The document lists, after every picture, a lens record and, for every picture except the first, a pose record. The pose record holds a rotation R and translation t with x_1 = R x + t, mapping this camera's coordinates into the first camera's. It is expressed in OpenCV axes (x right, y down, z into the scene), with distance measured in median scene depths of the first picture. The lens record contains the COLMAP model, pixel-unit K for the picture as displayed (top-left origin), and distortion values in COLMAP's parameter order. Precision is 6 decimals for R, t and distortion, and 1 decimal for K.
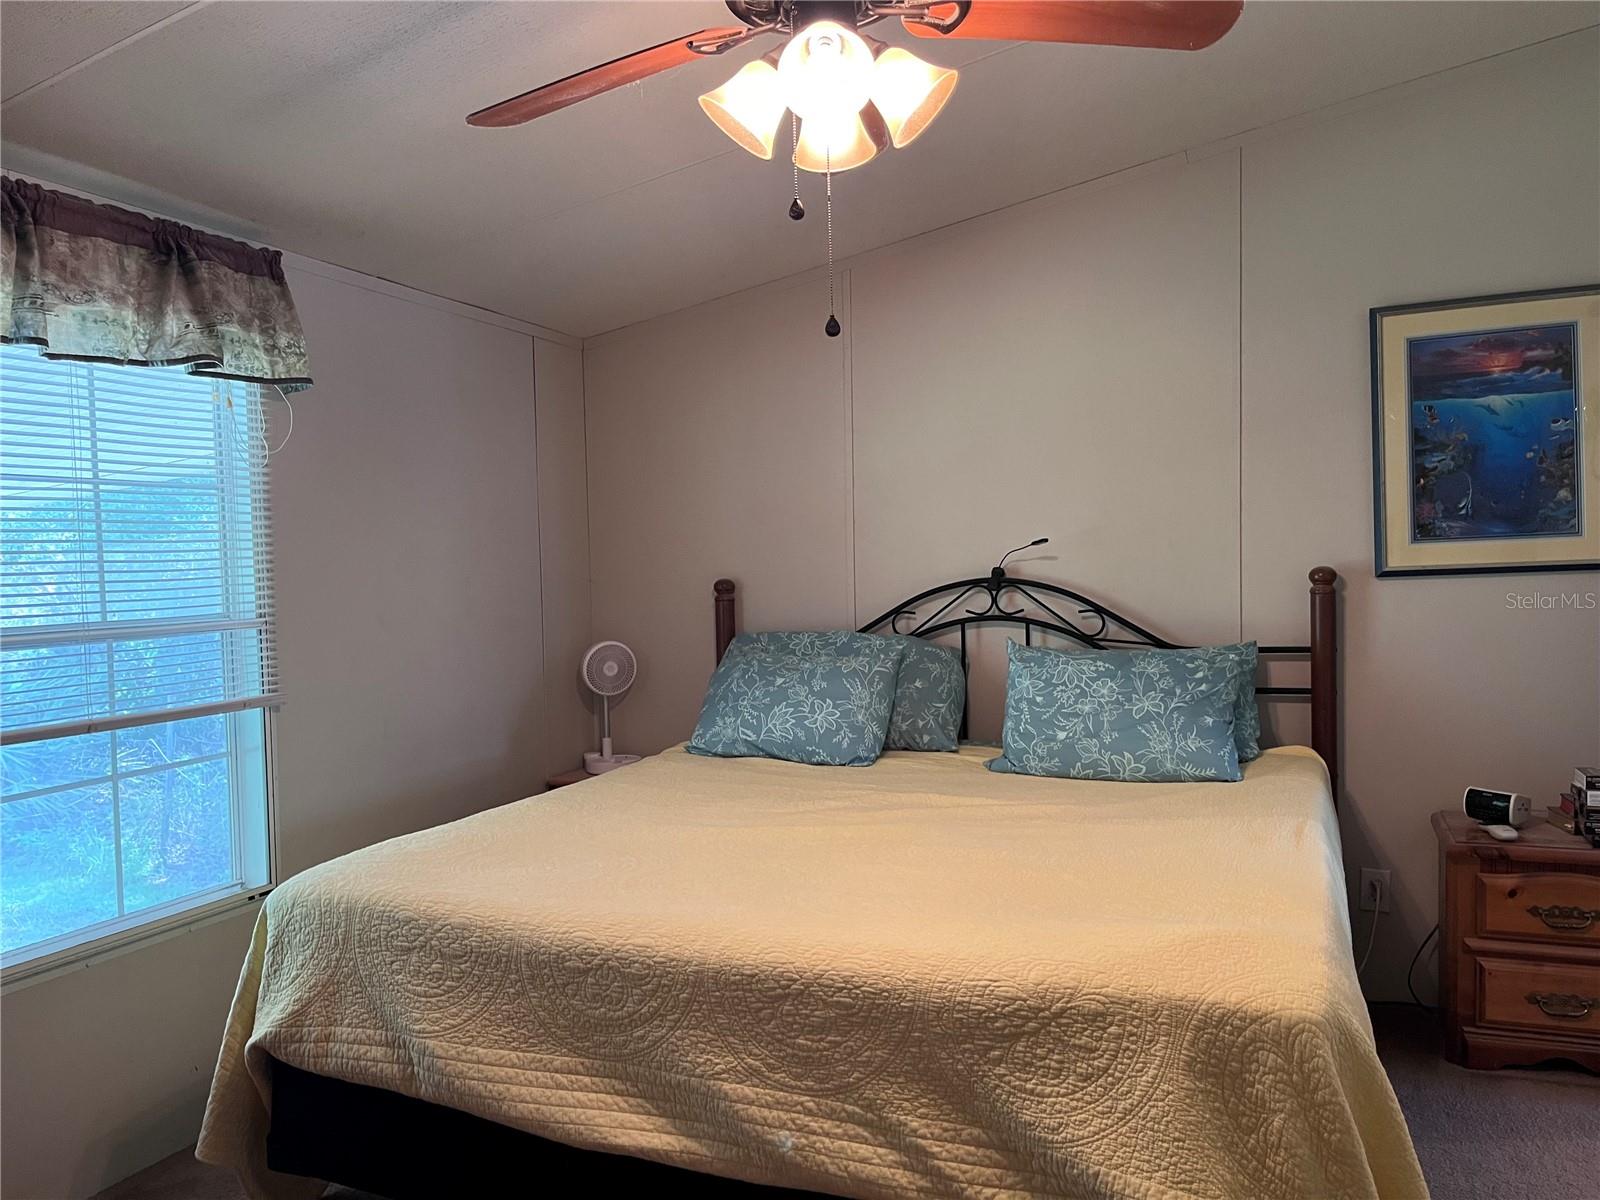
lens RADIAL K [[1209.3, 0, 810.9], [0, 1209.3, 600.7], [0, 0, 1]] dist [0.068916, -0.103274]
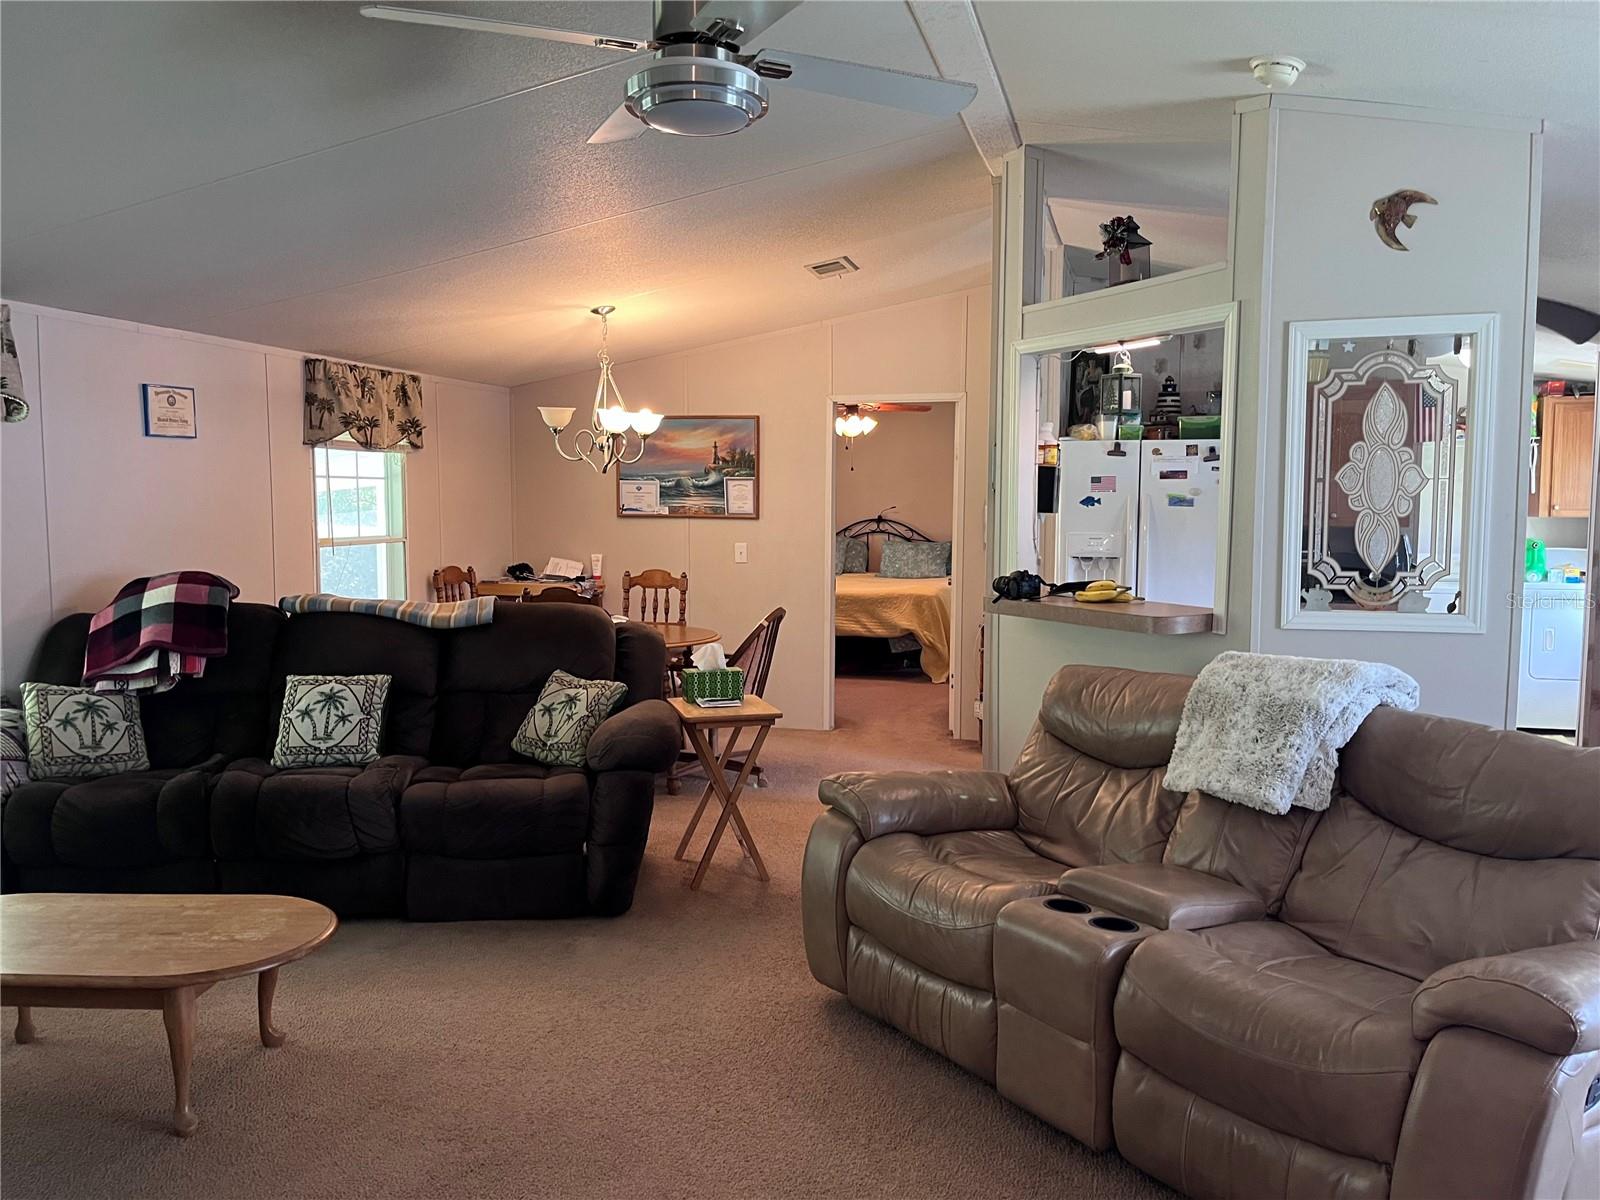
lens RADIAL K [[1209.3, 0, 810.9], [0, 1209.3, 600.7], [0, 0, 1]] dist [0.068916, -0.103274]
pose [[0.994106, 0.019229, 0.106696, -0.404549], [-0.024736, 0.998416, 0.050532, 0.044968], [-0.105555, -0.052874, 0.993007, -2.408229]]
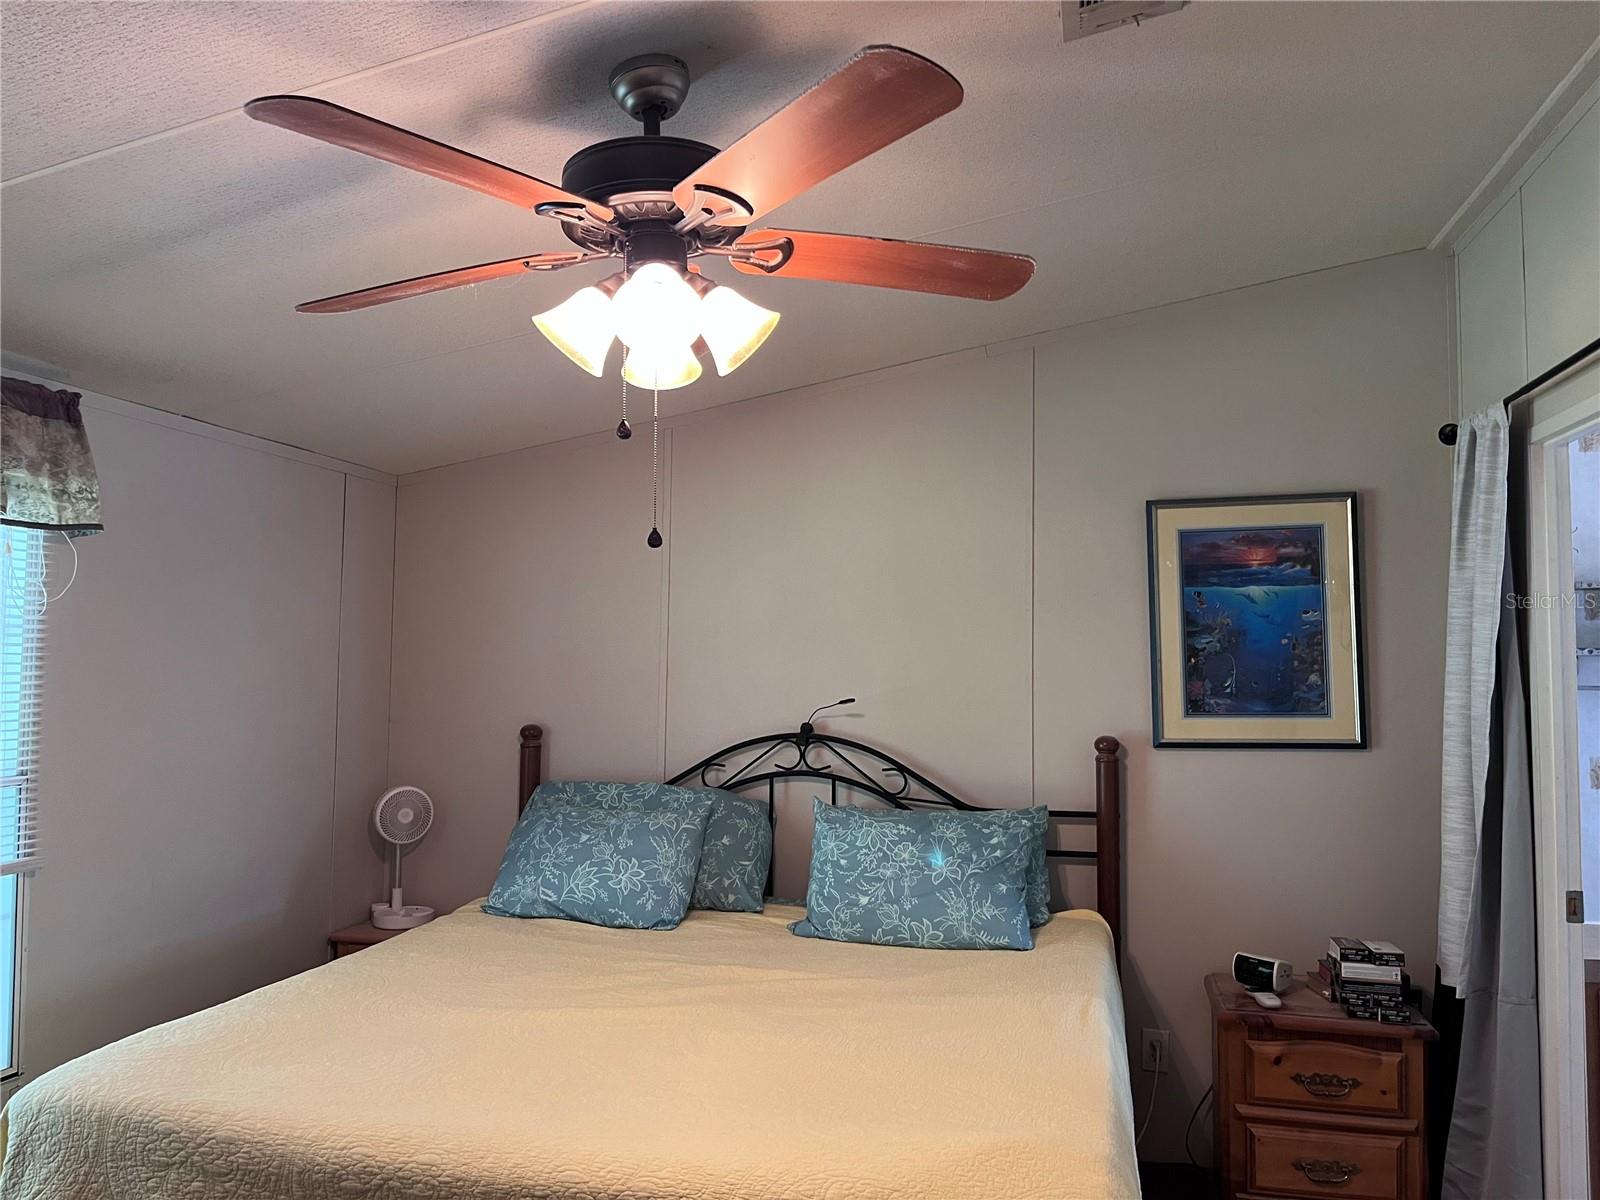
lens RADIAL K [[1210.0, 0, 802.4], [0, 1210.0, 574.4], [0, 0, 1]] dist [0.056485, -0.081368]
pose [[0.988420, 0.040412, 0.146260, -0.004306], [-0.024929, 0.994034, -0.106186, -0.052430], [-0.149679, 0.101311, 0.983531, -0.020004]]
